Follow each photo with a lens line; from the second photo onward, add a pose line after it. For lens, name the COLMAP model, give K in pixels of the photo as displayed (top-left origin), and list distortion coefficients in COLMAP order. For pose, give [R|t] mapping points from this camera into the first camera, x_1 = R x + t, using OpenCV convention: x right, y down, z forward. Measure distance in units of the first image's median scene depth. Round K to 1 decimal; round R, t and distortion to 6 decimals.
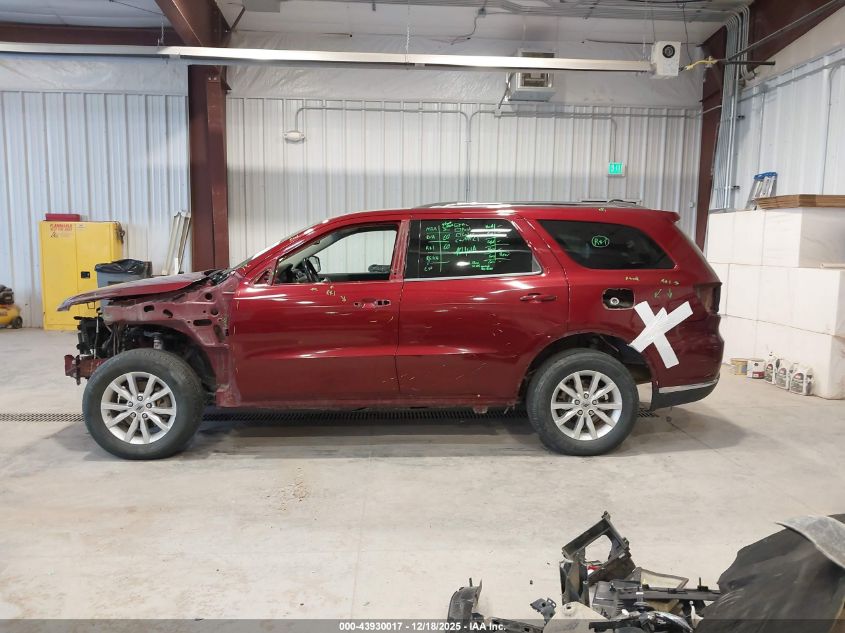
lens RADIAL K [[626.7, 0, 422.5], [0, 626.7, 316.5], [0, 0, 1]] dist [-0.006161, -0.002358]
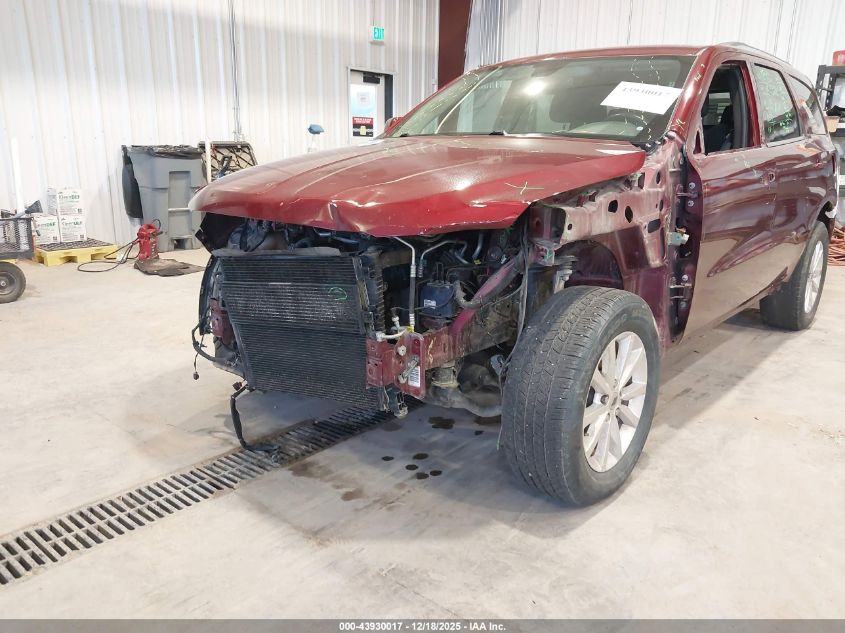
lens RADIAL K [[658.1, 0, 422.5], [0, 658.1, 316.5], [0, 0, 1]] dist [0.071237, 0.000434]
pose [[0.699530, -0.182236, 0.690976, -0.887348], [0.076324, 0.980459, 0.181315, -0.032638], [-0.710516, -0.074098, 0.699769, 0.693375]]
